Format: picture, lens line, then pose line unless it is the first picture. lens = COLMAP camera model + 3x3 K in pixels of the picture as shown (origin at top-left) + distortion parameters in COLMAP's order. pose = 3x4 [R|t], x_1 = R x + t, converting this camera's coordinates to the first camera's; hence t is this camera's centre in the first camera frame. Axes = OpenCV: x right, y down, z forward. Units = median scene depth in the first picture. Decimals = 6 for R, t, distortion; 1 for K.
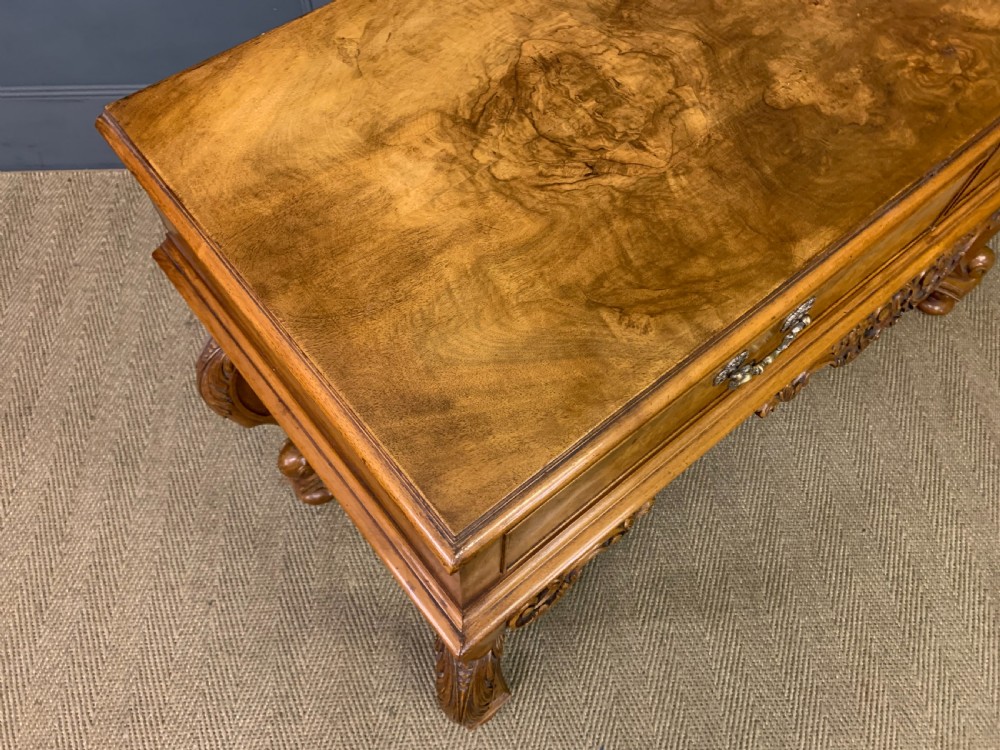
lens RADIAL K [[772.1, 0, 496.5], [0, 772.1, 379.6], [0, 0, 1]] dist [0.012776, 0.000313]
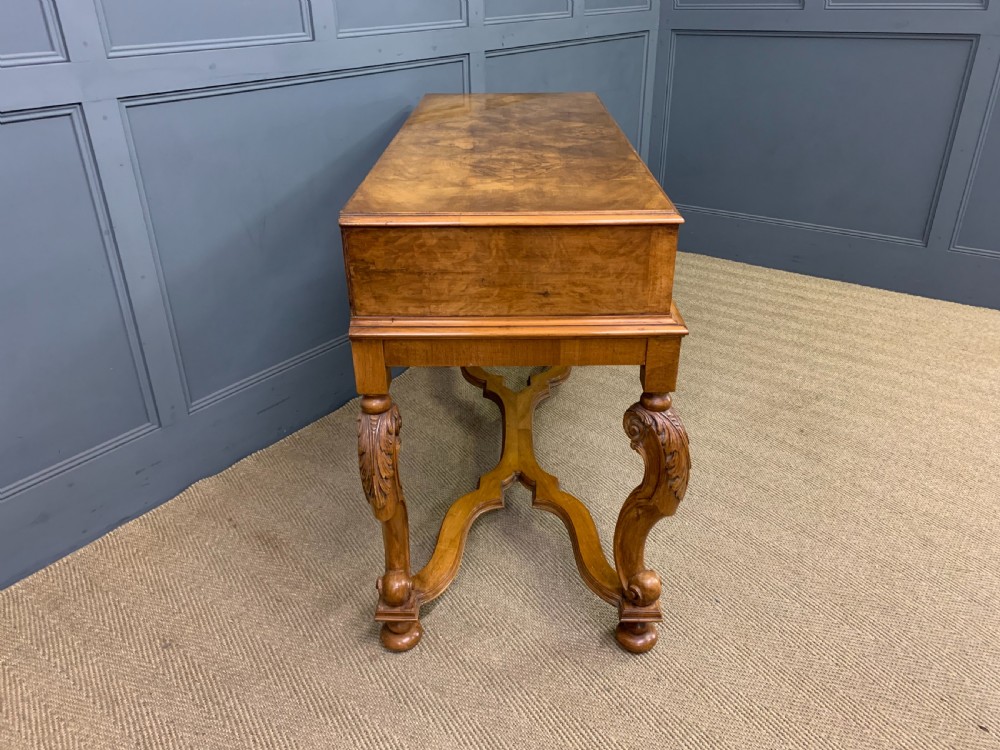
lens RADIAL K [[769.1, 0, 500.0], [0, 769.1, 375.0], [0, 0, 1]] dist [0.044318, -0.057259]
pose [[0.641426, -0.373784, 0.669969, -1.583252], [0.683204, 0.675573, -0.277188, 0.616010], [-0.349004, 0.635521, 0.688701, -0.070150]]
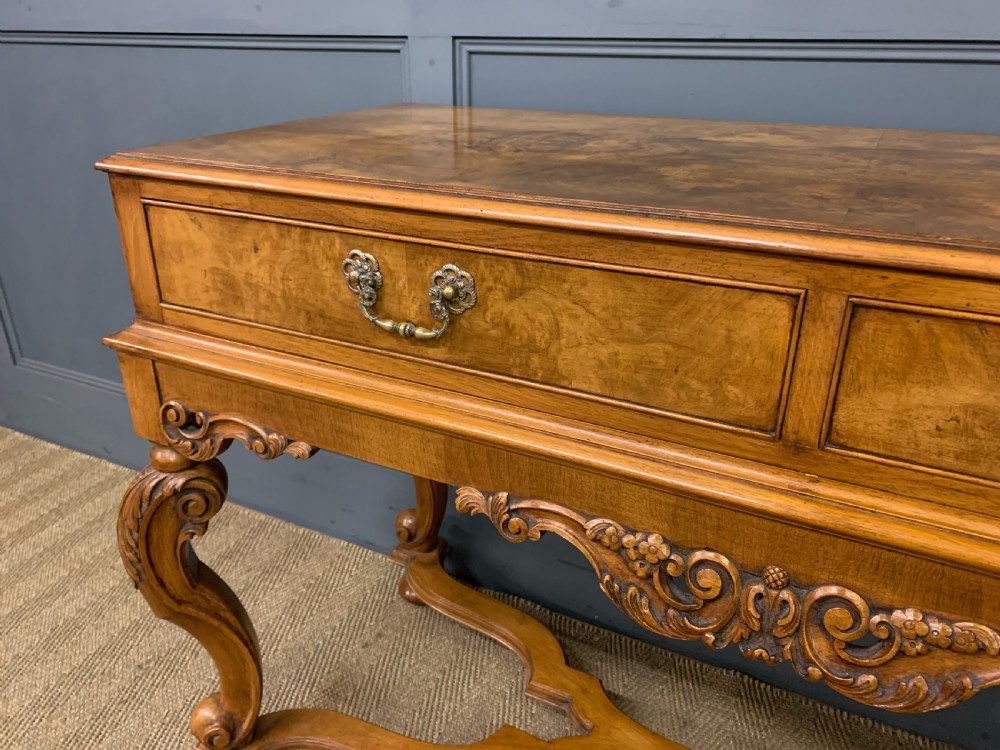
lens RADIAL K [[760.2, 0, 496.2], [0, 760.2, 370.7], [0, 0, 1]] dist [0.054022, -0.058172]
pose [[0.402960, 0.362204, -0.840495, 1.194016], [-0.800667, 0.584381, -0.132031, 0.046933], [0.443347, 0.726160, 0.525486, 0.646477]]
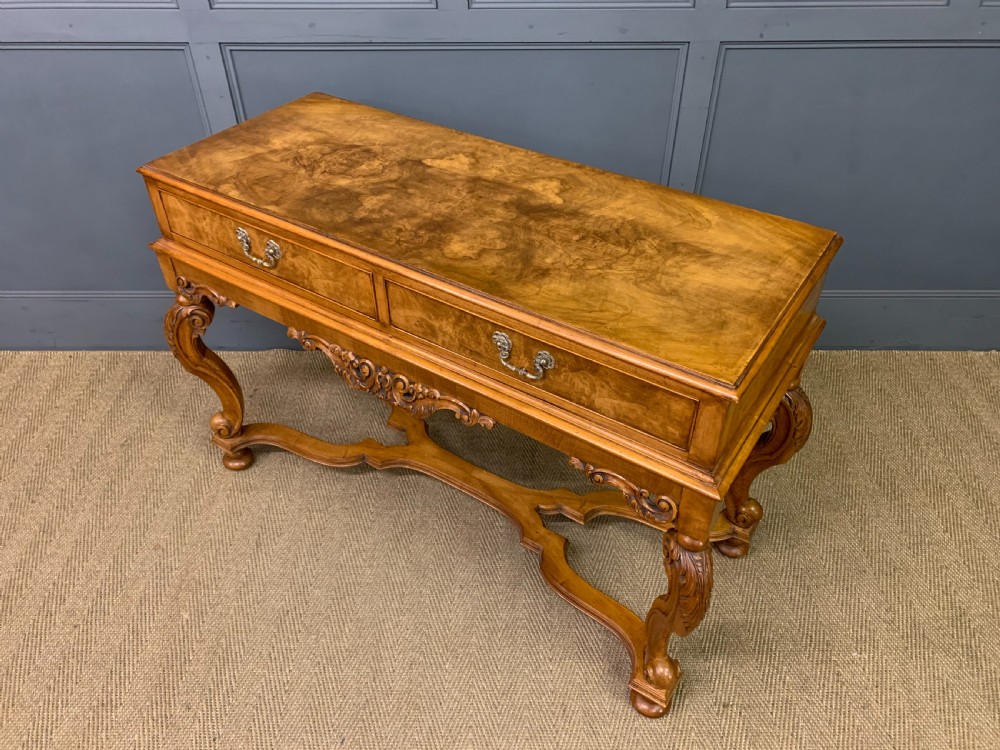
lens RADIAL K [[752.2, 0, 511.7], [0, 752.2, 376.8], [0, 0, 1]] dist [0.088448, -0.235853]
pose [[0.300435, 0.601197, -0.740474, 2.429087], [-0.836302, 0.539334, 0.098574, -0.671741], [0.458625, 0.589645, 0.664817, 0.102344]]
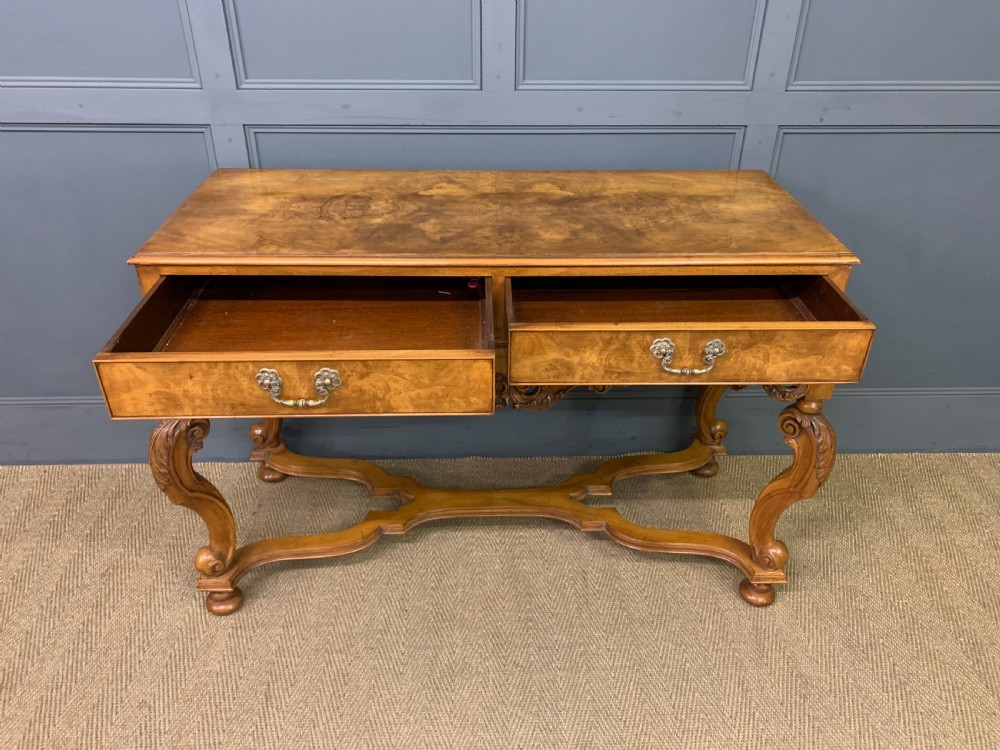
lens RADIAL K [[752.2, 0, 502.1], [0, 752.2, 373.3], [0, 0, 1]] dist [0.062949, -0.075466]
pose [[0.792595, 0.312010, -0.523874, 1.857263], [-0.534710, 0.768583, -0.351235, 0.581538], [0.293051, 0.558507, 0.776009, -0.332904]]
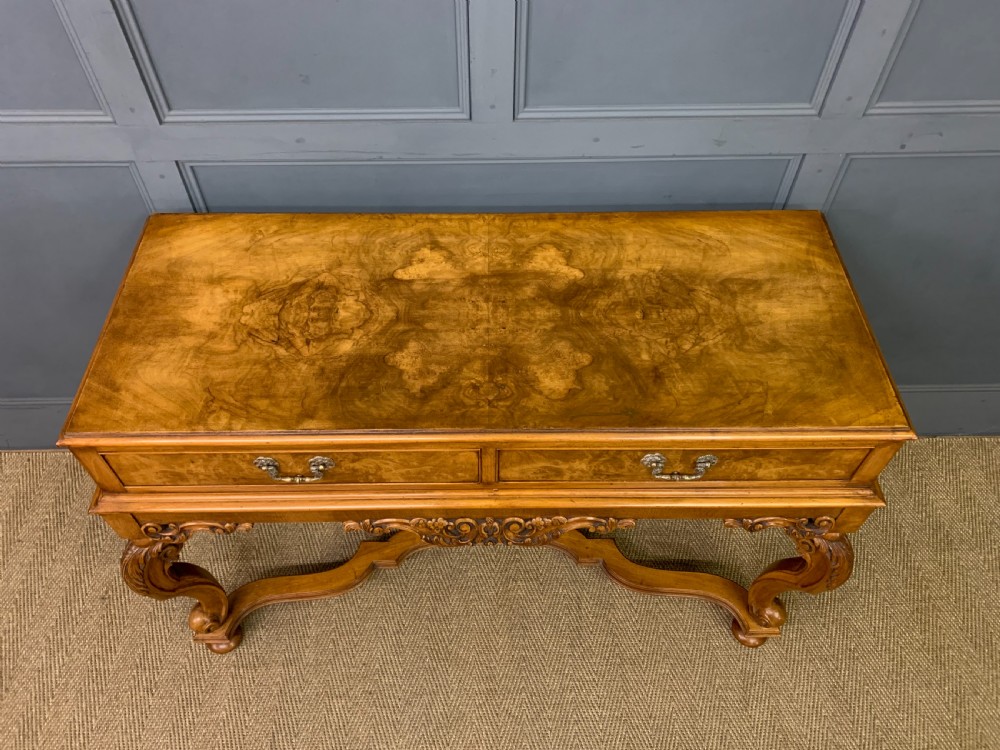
lens RADIAL K [[751.4, 0, 493.4], [0, 751.4, 371.8], [0, 0, 1]] dist [0.061550, -0.064750]
pose [[0.781798, 0.480487, -0.397397, 1.320177], [-0.542577, 0.838278, -0.053859, -0.390189], [0.307250, 0.257725, 0.916065, -0.547191]]
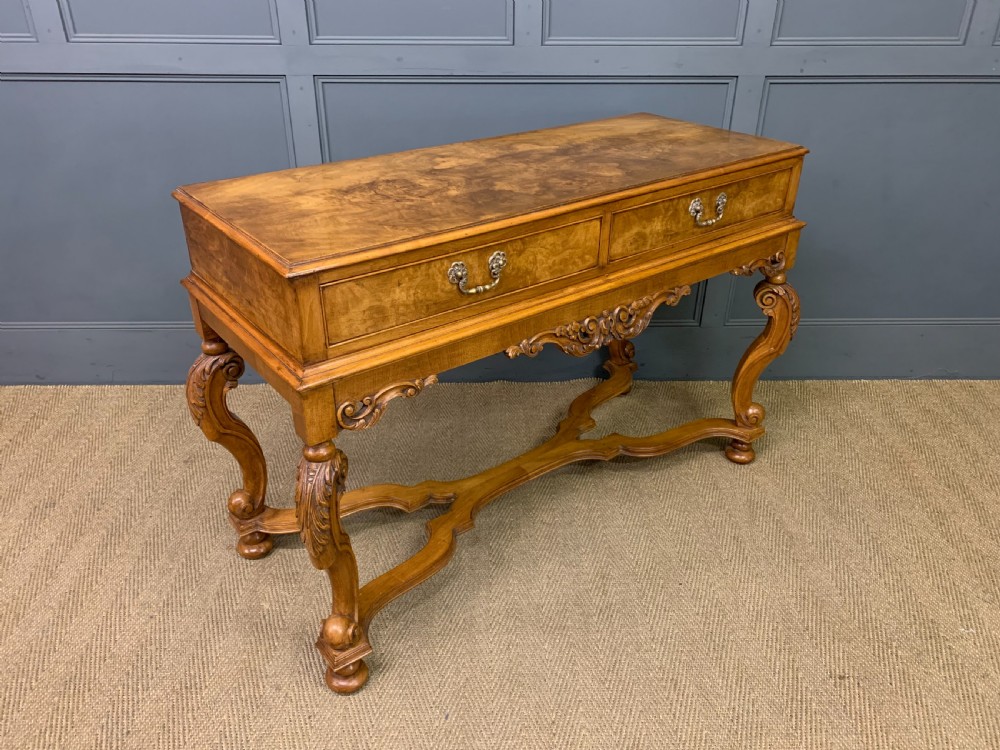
lens RADIAL K [[760.2, 0, 496.2], [0, 760.2, 370.7], [0, 0, 1]] dist [0.054022, -0.058172]
pose [[0.999476, 0.004606, -0.032030, 0.457648], [-0.021100, 0.843231, -0.537137, 1.226473], [0.024535, 0.537531, 0.842887, -0.506369]]
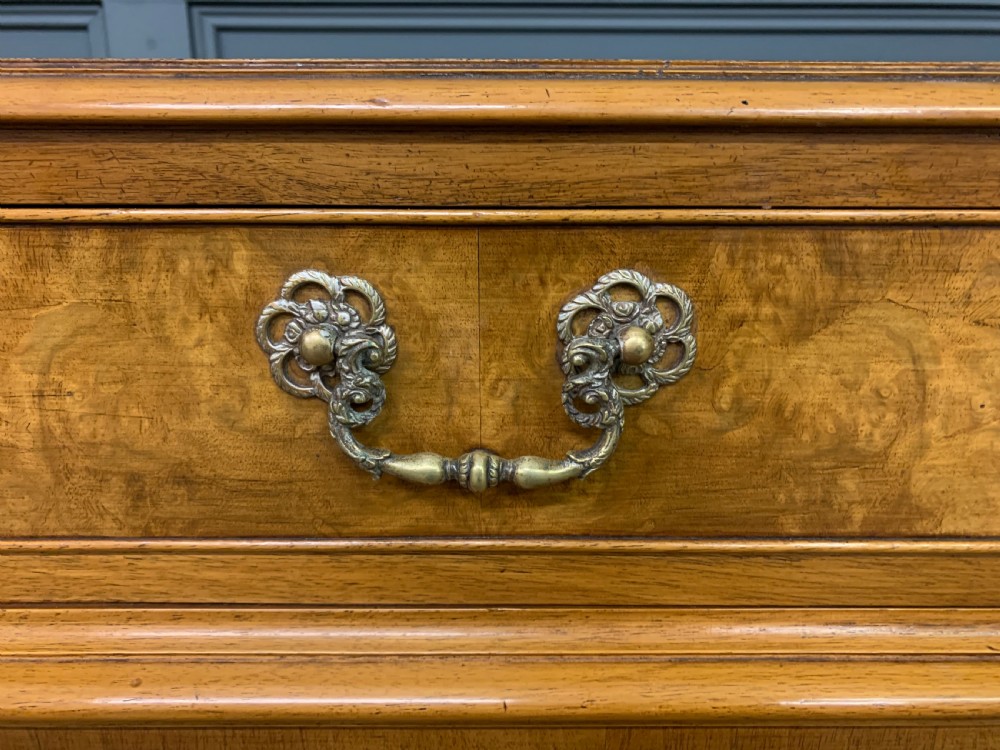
lens RADIAL K [[799.5, 0, 500.0], [0, 799.5, 375.0], [0, 0, 1]] dist [-0.001030, -0.002633]
pose [[0.775386, 0.165939, -0.609295, 0.567404], [-0.548097, 0.656052, -0.518831, 0.134814], [0.313635, 0.736247, 0.599644, 0.806988]]
